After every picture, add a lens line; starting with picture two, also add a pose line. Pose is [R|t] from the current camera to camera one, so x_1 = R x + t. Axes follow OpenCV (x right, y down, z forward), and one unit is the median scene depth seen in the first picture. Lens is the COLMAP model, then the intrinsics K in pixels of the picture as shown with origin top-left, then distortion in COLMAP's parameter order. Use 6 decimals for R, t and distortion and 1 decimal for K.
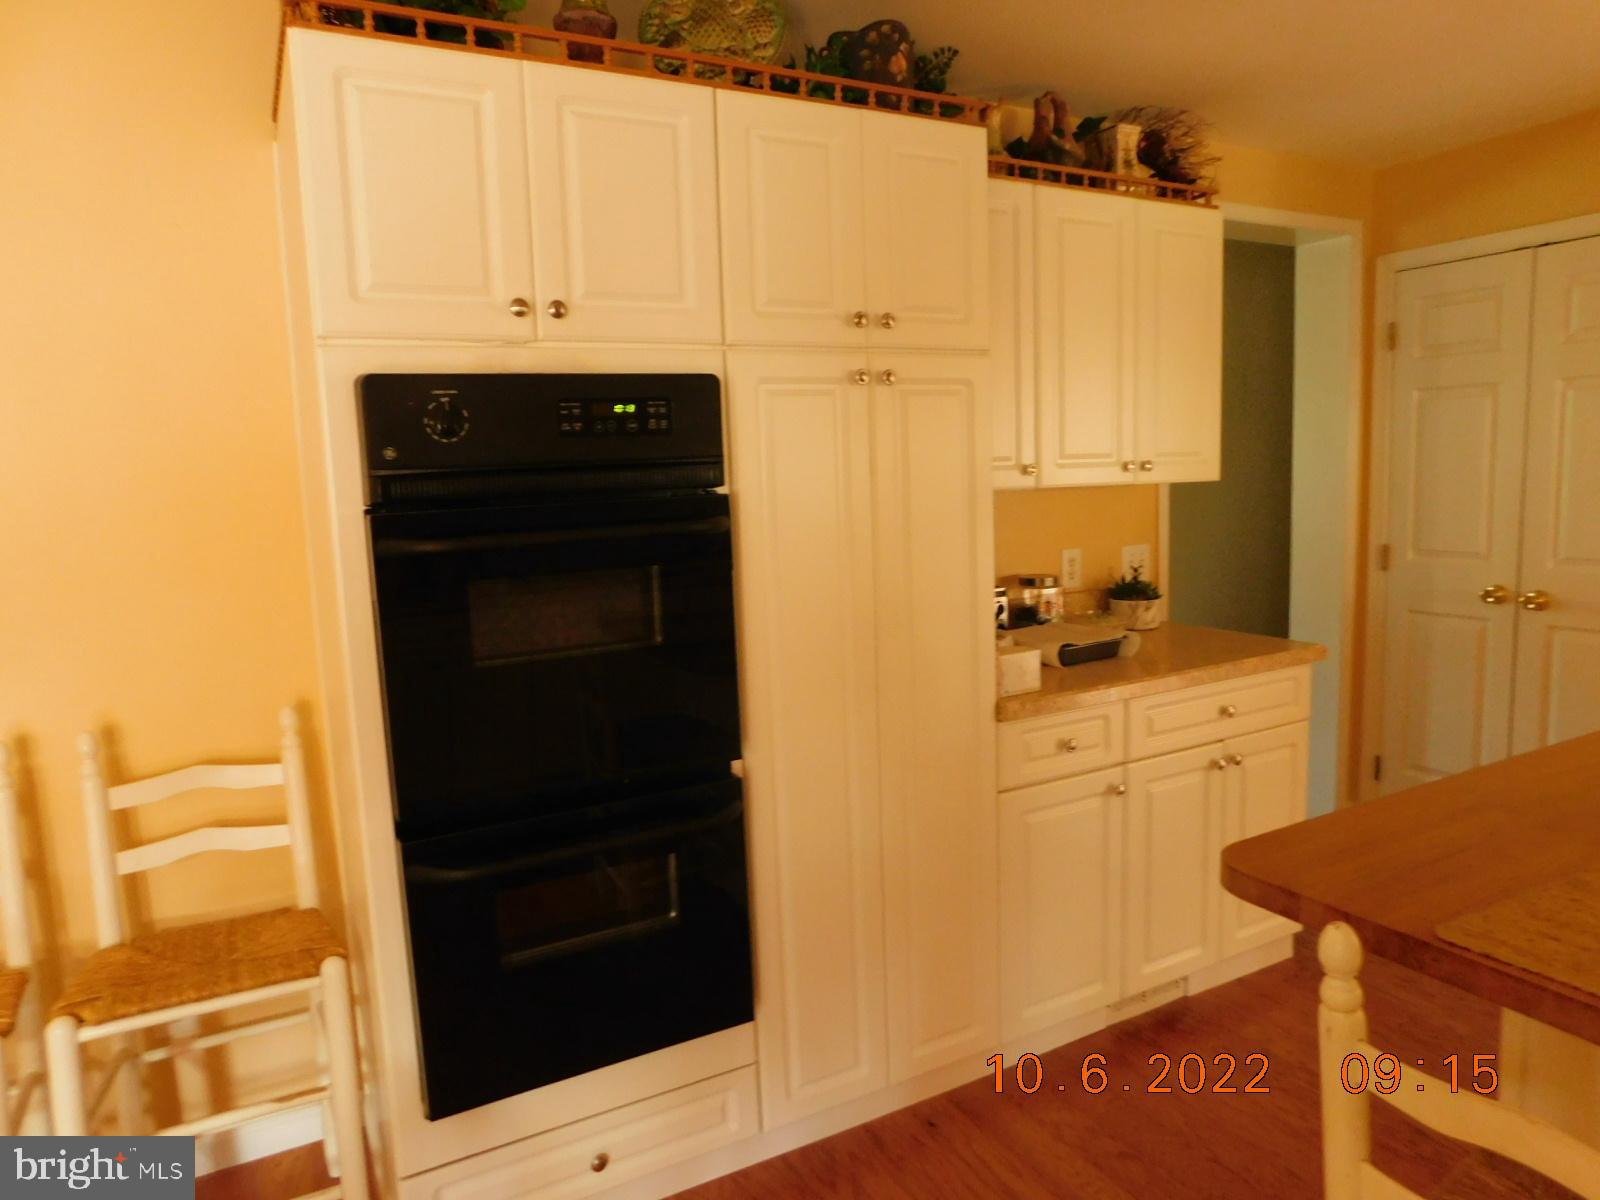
lens RADIAL K [[1049.1, 0, 802.9], [0, 1049.1, 595.0], [0, 0, 1]] dist [-0.064606, 0.045620]
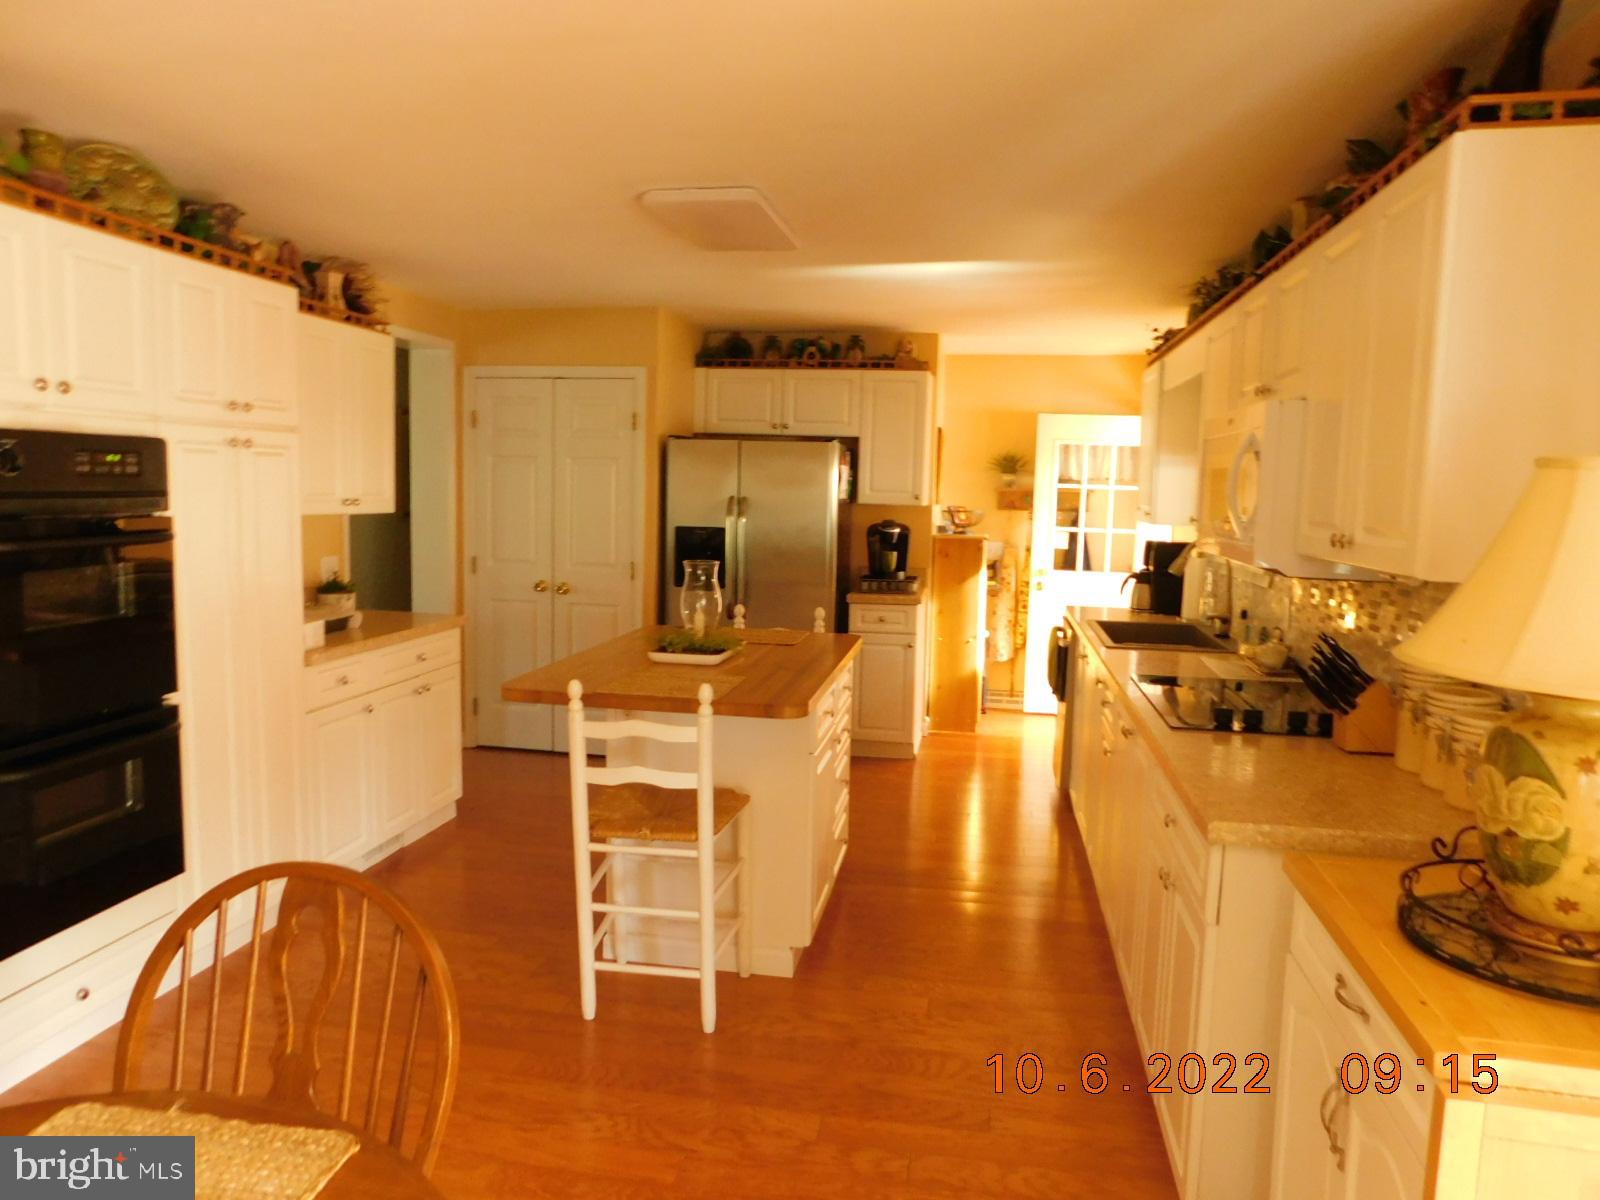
lens RADIAL K [[1049.1, 0, 801.3], [0, 1049.1, 594.7], [0, 0, 1]] dist [-0.064606, 0.045620]
pose [[0.620875, -0.031237, 0.783287, -0.477418], [0.051006, 0.998698, -0.000602, 0.046466], [-0.782248, 0.040327, 0.621660, -0.456280]]
